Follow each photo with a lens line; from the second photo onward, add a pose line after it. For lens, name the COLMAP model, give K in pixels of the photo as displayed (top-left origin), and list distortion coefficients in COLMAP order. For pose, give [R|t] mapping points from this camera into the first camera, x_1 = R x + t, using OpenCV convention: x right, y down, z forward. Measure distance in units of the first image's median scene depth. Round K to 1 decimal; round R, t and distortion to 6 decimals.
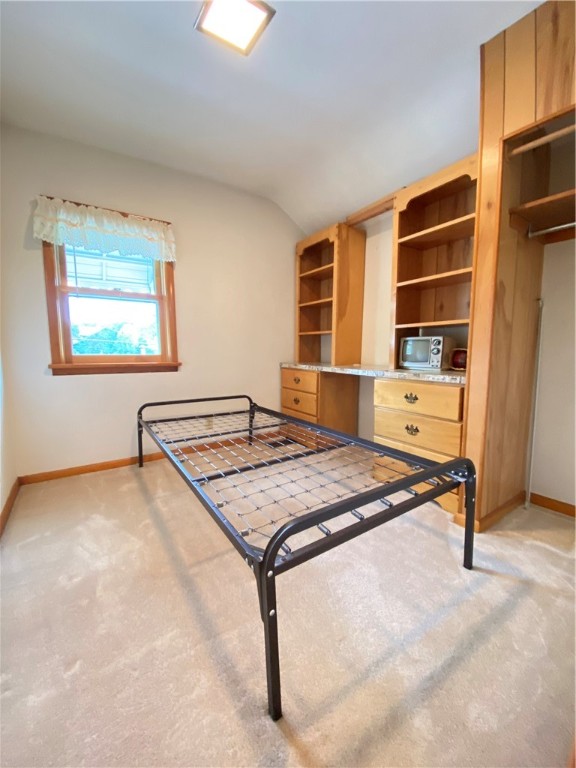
lens RADIAL K [[307.2, 0, 288.9], [0, 307.2, 382.7], [0, 0, 1]] dist [0.010831, -0.015473]
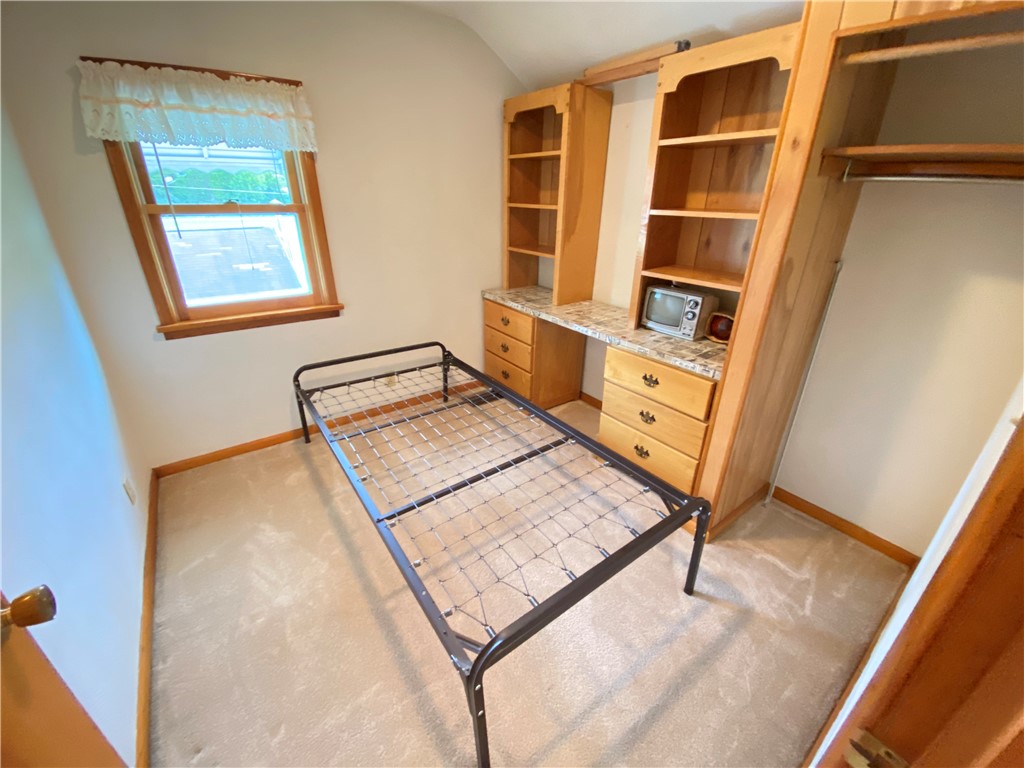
lens RADIAL K [[409.6, 0, 513.3], [0, 409.6, 384.2], [0, 0, 1]] dist [0.010831, -0.015473]
pose [[0.998882, -0.006542, 0.046817, -0.001250], [-0.007958, 0.952969, 0.302962, -0.252713], [-0.046597, -0.302996, 0.951852, 0.020045]]
